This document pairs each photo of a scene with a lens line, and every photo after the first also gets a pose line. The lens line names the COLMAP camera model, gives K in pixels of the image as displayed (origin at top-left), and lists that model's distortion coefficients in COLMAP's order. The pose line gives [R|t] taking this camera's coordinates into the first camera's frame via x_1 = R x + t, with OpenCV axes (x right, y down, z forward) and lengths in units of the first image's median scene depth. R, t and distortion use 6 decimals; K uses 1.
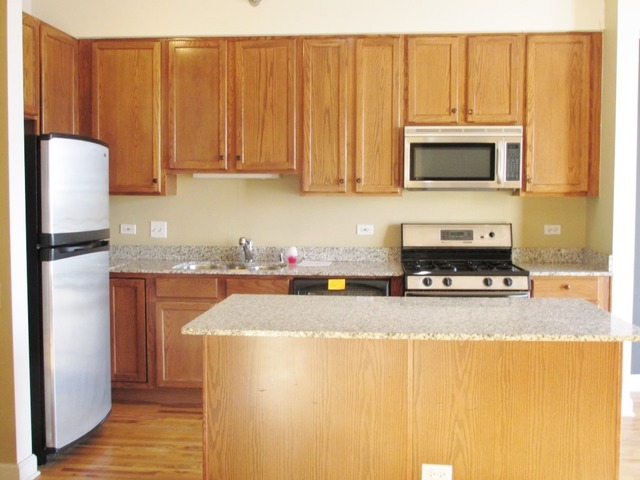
lens RADIAL K [[719.4, 0, 319.2], [0, 719.4, 237.4], [0, 0, 1]] dist [-0.031218, -0.007261]
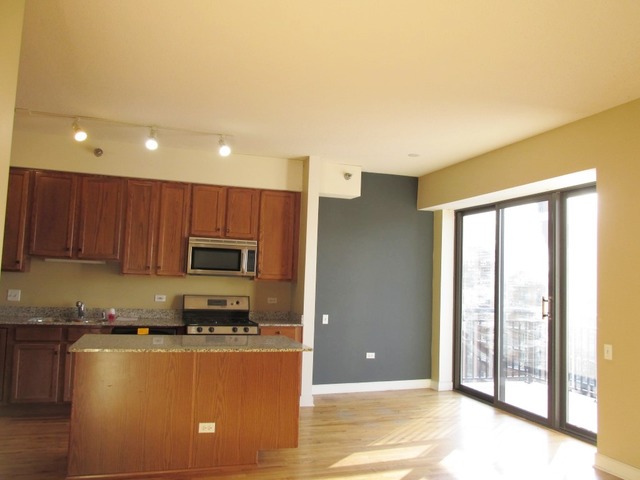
lens RADIAL K [[535.0, 0, 317.9], [0, 535.0, 238.4], [0, 0, 1]] dist [-0.032696, 0.018659]
pose [[0.925507, 0.061344, 0.373729, -0.068493], [-0.011677, 0.990948, -0.133737, 0.012811], [-0.378550, 0.119411, 0.917846, -0.260368]]
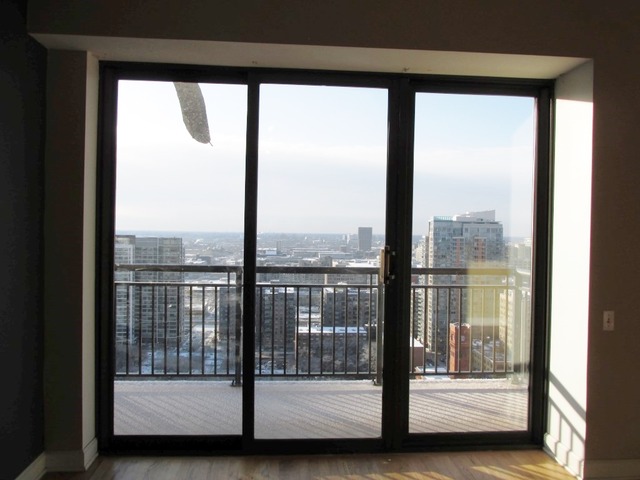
lens RADIAL K [[535.0, 0, 317.9], [0, 535.0, 238.4], [0, 0, 1]] dist [-0.032696, 0.018659]
pose [[-0.148490, -0.016644, 0.988774, 0.138021], [0.044141, 0.998750, 0.023441, -0.051644], [-0.987928, 0.047126, -0.147570, 0.794929]]
